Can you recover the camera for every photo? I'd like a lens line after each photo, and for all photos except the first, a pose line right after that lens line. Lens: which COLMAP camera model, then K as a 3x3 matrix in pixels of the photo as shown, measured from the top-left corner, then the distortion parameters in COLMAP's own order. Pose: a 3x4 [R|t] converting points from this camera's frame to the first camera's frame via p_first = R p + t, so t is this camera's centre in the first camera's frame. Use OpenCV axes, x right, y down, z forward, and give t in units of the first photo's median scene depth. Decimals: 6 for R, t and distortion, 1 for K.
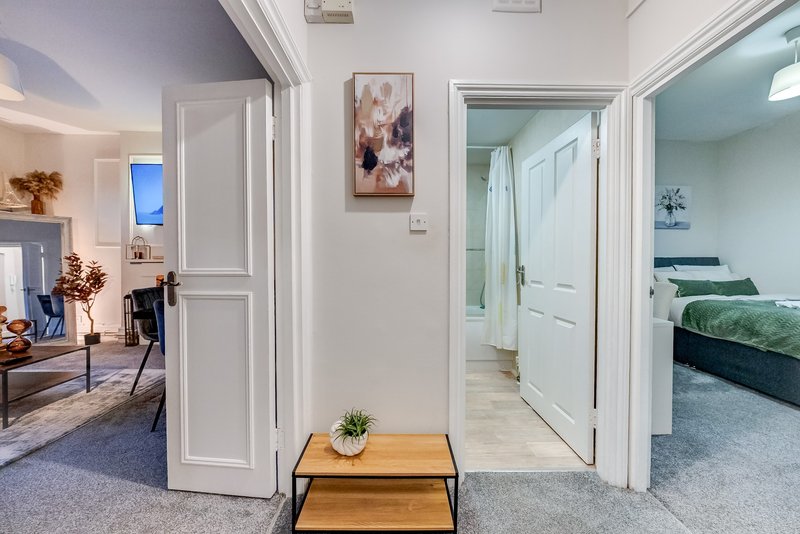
lens RADIAL K [[269.6, 0, 401.6], [0, 269.6, 248.9], [0, 0, 1]] dist [-0.000902, -0.000074]
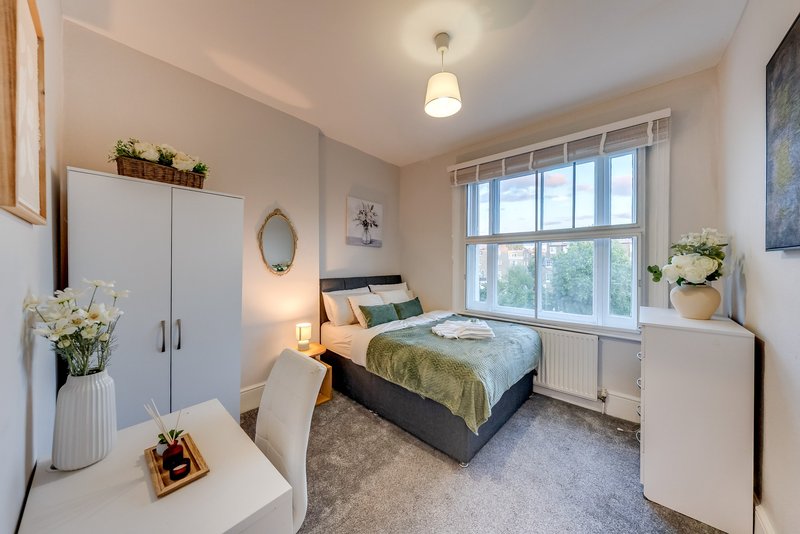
lens RADIAL K [[270.0, 0, 403.4], [0, 270.0, 265.8], [0, 0, 1]] dist [-0.004863, -0.000080]
pose [[0.667830, -0.008651, 0.744264, 0.383969], [0.014554, 0.999893, -0.001438, -0.003741], [-0.744172, 0.011792, 0.667884, 0.276678]]
